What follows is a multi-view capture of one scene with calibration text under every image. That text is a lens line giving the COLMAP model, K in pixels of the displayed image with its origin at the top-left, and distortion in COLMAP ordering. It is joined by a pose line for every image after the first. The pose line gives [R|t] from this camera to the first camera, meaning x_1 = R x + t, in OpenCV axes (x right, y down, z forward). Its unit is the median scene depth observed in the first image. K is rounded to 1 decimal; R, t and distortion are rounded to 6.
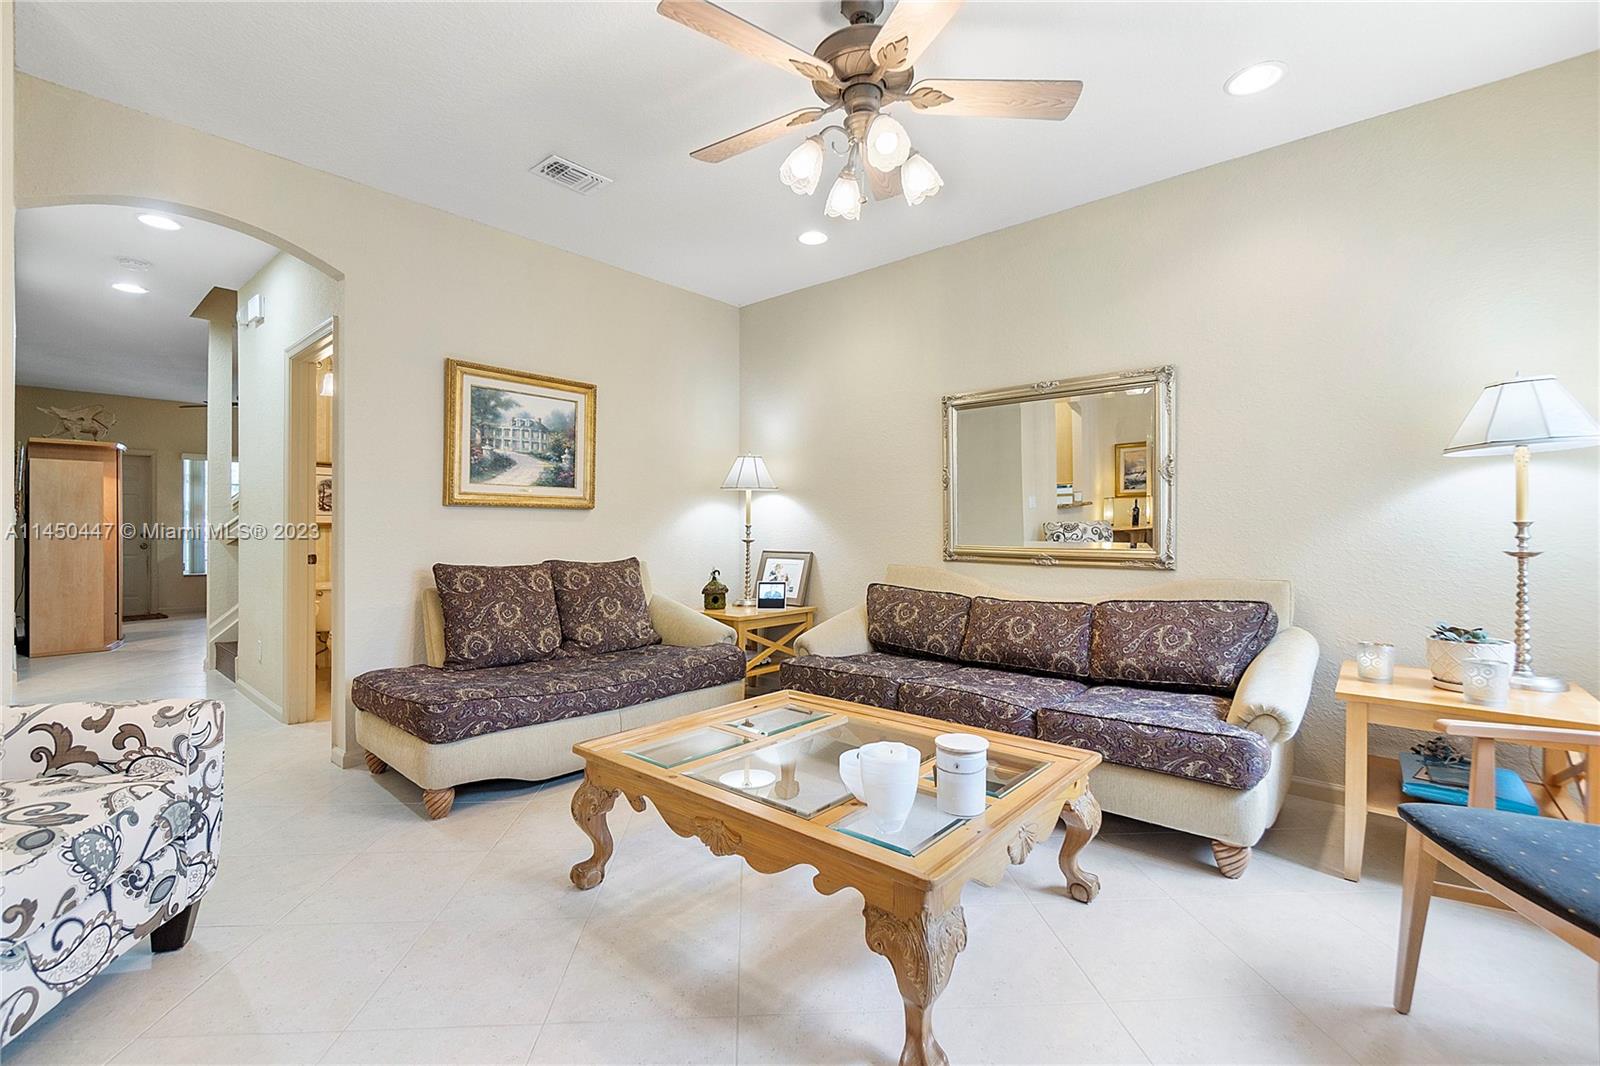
lens RADIAL K [[691.0, 0, 804.5], [0, 691.0, 531.8], [0, 0, 1]] dist [-0.004663, 0.000452]
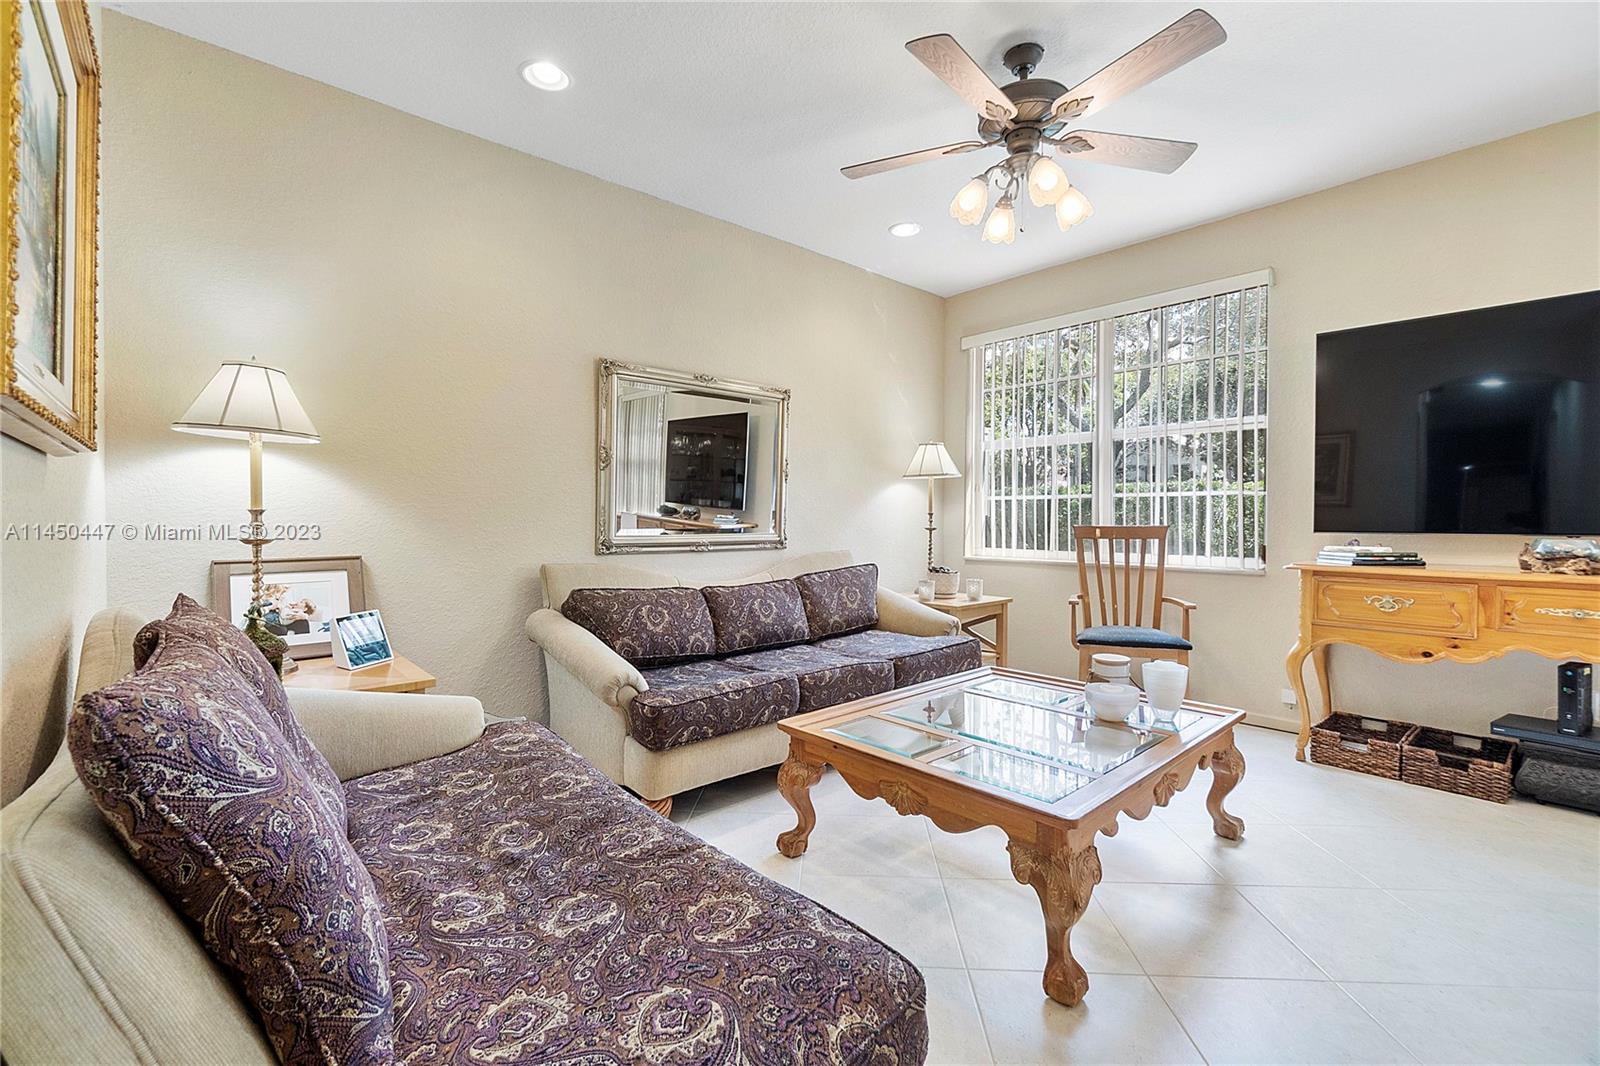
lens RADIAL K [[691.0, 0, 793.8], [0, 691.0, 519.8], [0, 0, 1]] dist [-0.004663, 0.000452]
pose [[0.135996, -0.006908, 0.990685, -0.691350], [0.003542, 0.999973, 0.006486, -0.005430], [-0.990703, 0.002627, 0.136017, 0.752627]]
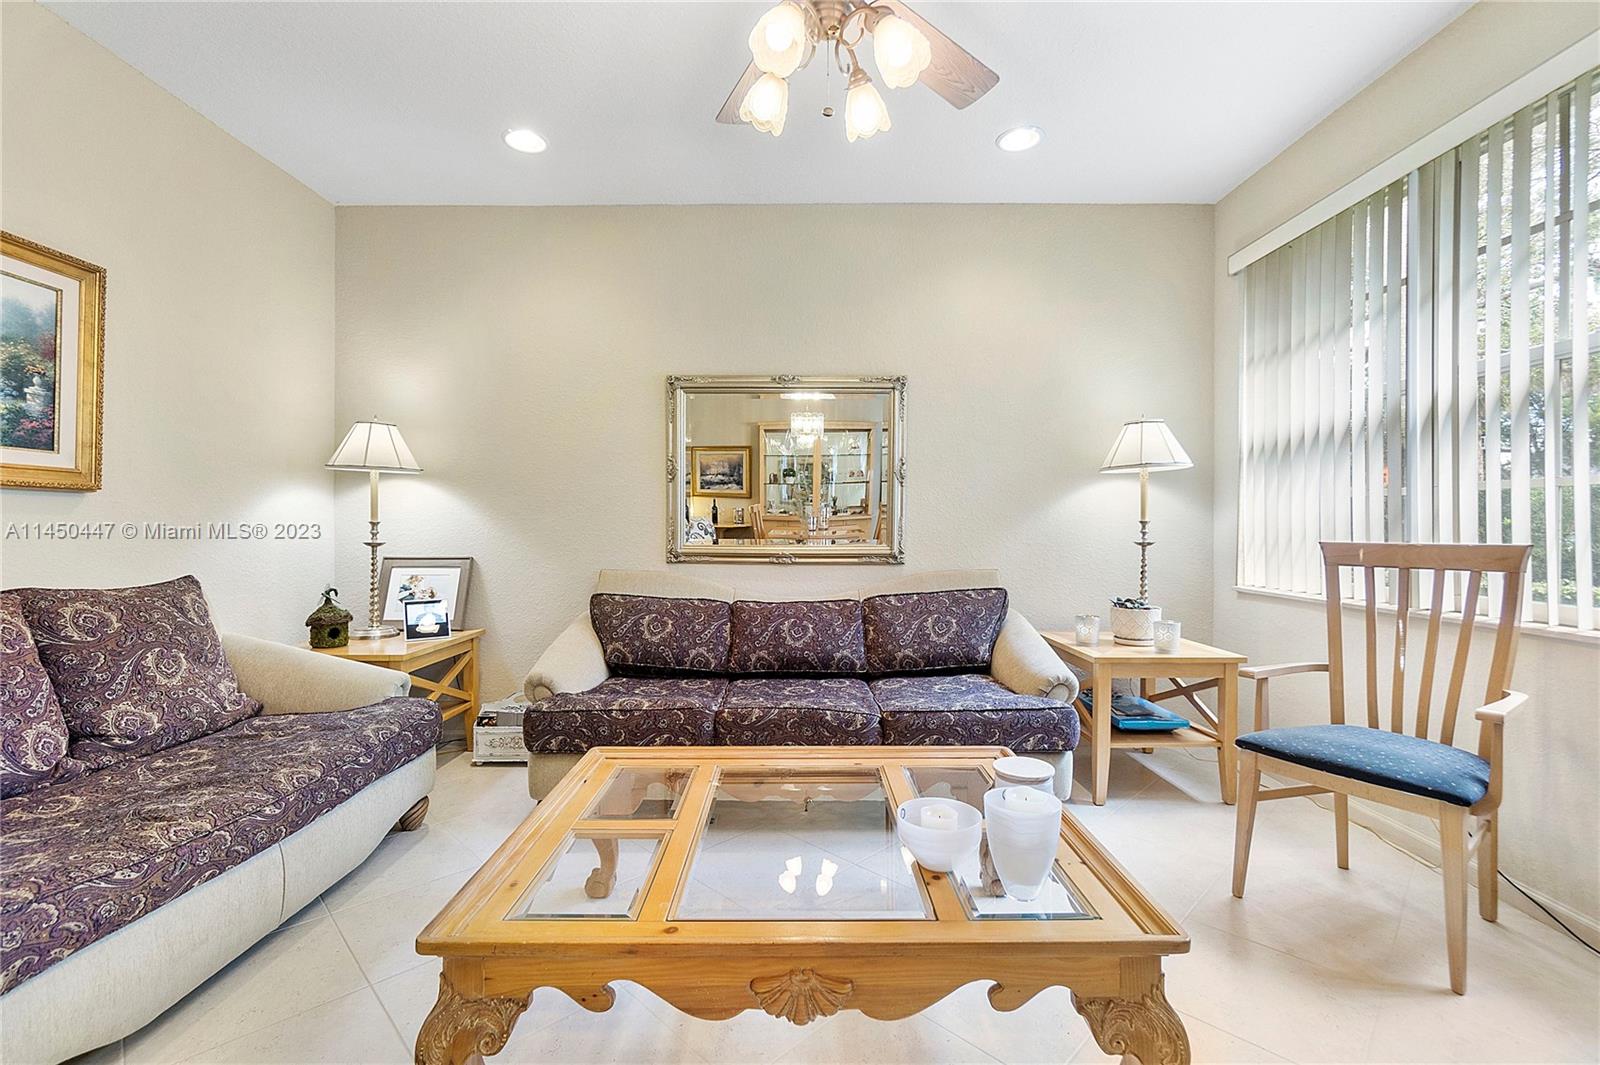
lens RADIAL K [[691.0, 0, 798.3], [0, 691.0, 529.2], [0, 0, 1]] dist [-0.004663, 0.000452]
pose [[0.759380, -0.003763, 0.650636, -0.282990], [0.004261, 0.999991, 0.000810, -0.001109], [-0.650633, 0.002158, 0.759389, 0.257702]]
